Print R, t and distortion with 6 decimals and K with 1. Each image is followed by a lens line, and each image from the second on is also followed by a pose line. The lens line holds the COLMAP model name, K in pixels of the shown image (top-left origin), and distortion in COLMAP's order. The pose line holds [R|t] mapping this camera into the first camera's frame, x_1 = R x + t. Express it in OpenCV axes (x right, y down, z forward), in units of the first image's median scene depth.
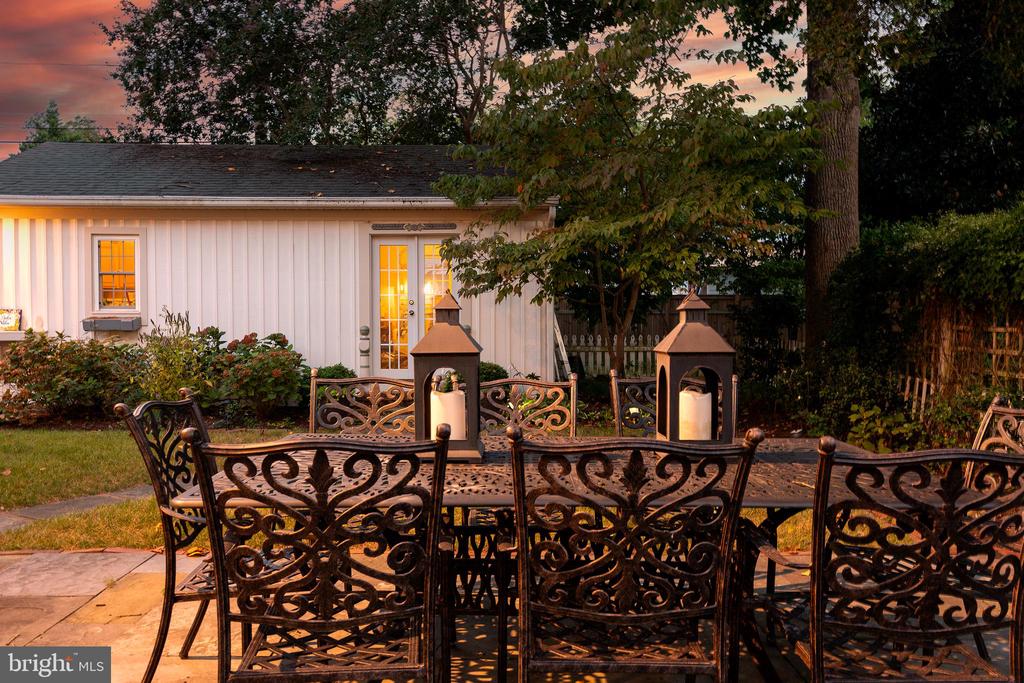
lens RADIAL K [[788.7, 0, 512.8], [0, 788.7, 341.7], [0, 0, 1]] dist [0.005707, -0.002374]
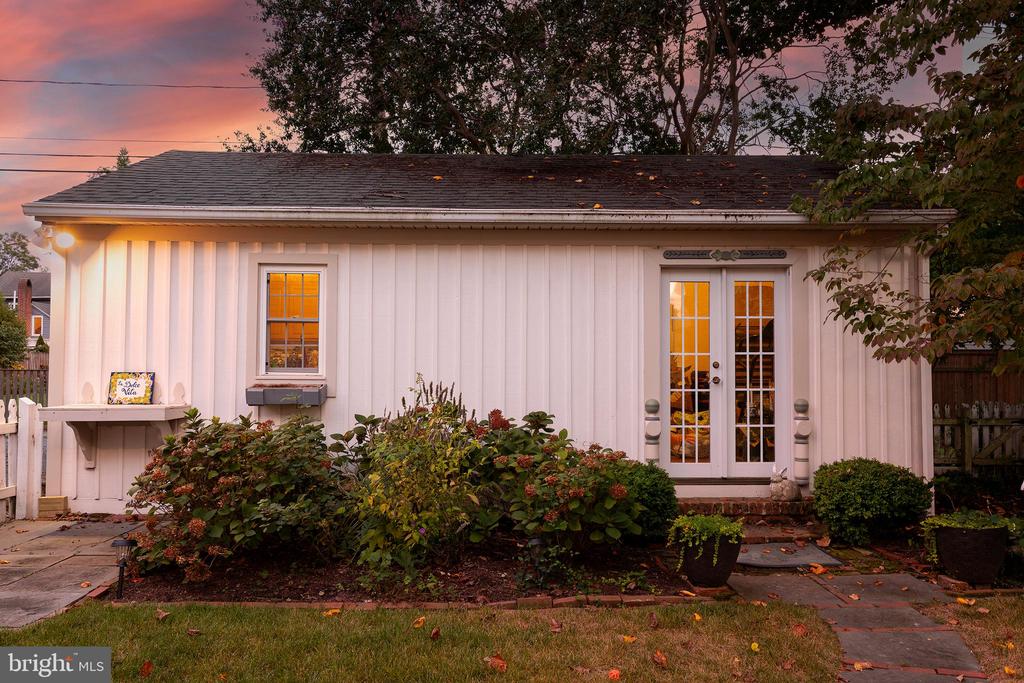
lens RADIAL K [[746.8, 0, 511.5], [0, 746.8, 340.6], [0, 0, 1]] dist [0.005455, -0.000642]
pose [[0.999782, 0.005536, -0.020128, -0.301233], [-0.006821, 0.997903, -0.064366, -0.028995], [0.019730, 0.064489, 0.997723, 0.361036]]
